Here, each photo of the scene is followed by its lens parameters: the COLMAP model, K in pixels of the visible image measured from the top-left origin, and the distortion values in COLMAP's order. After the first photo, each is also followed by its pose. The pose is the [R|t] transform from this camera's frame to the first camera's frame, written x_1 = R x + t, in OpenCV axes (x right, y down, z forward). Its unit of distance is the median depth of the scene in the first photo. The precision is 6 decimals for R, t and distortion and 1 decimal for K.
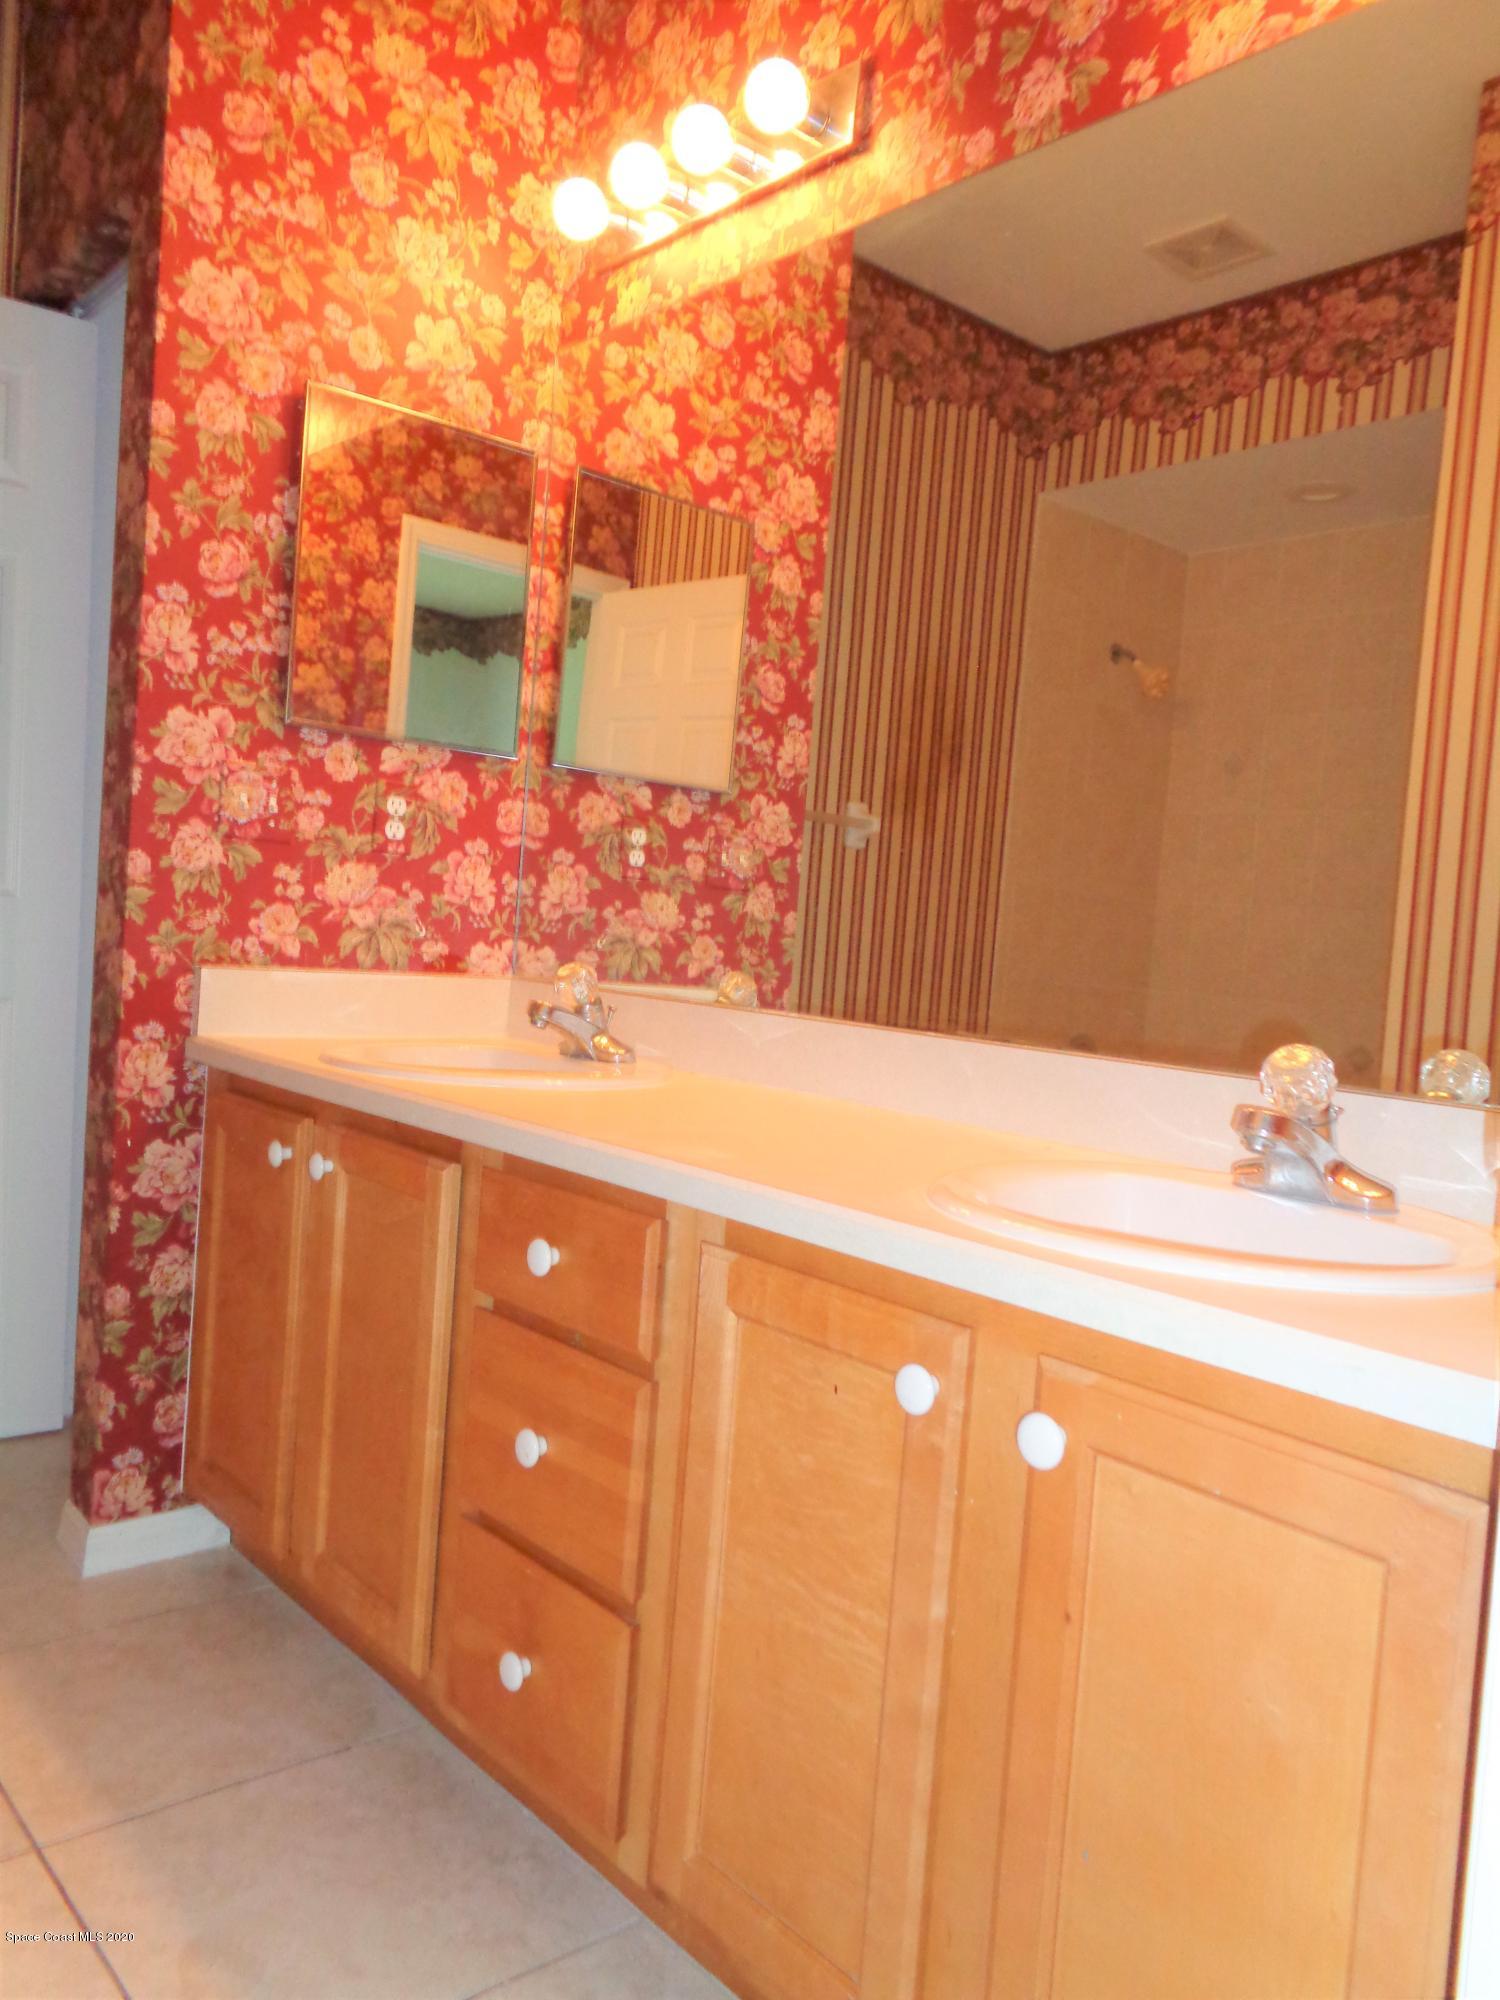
lens RADIAL K [[1501.2, 0, 750.0], [0, 1501.2, 1000.0], [0, 0, 1]] dist [0.003310, 0.003065]
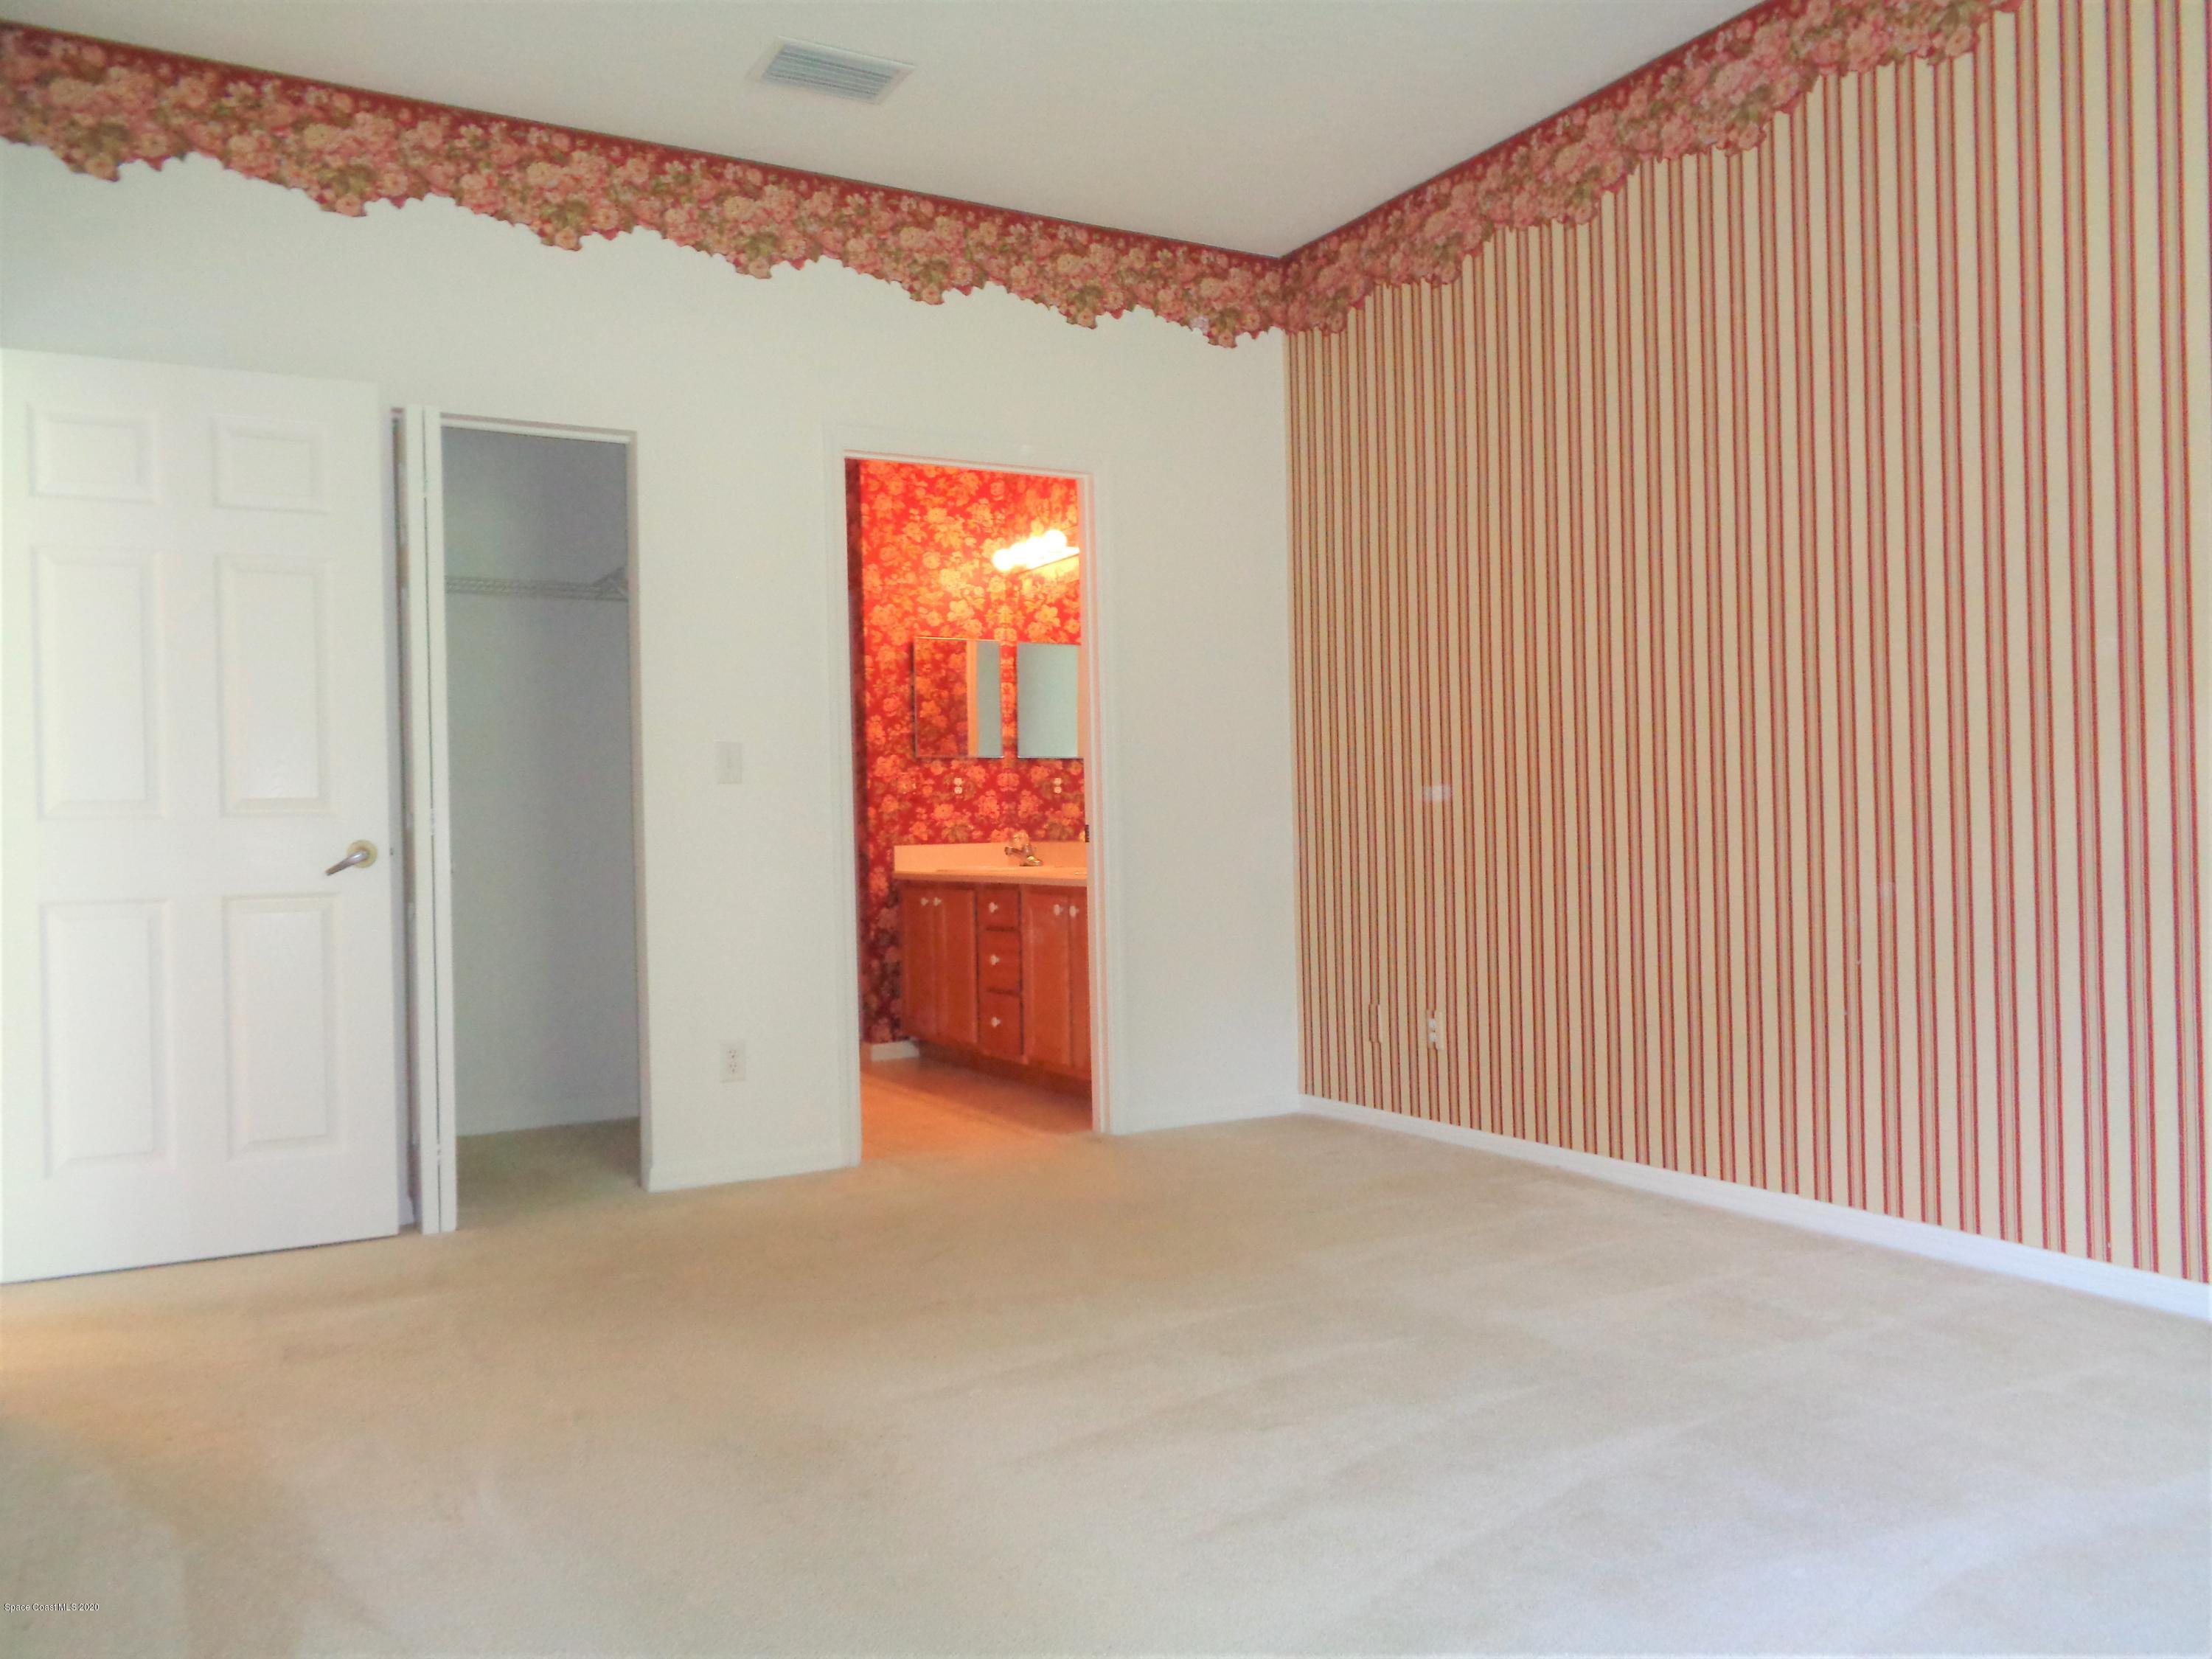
lens RADIAL K [[1660.4, 0, 1108.7], [0, 1660.4, 820.8], [0, 0, 1]] dist [0.003310, 0.003065]
pose [[0.976555, -0.094957, -0.193193, 0.610896], [0.084358, 0.994481, -0.062383, 0.152862], [0.198051, 0.044623, 0.979175, -1.900882]]
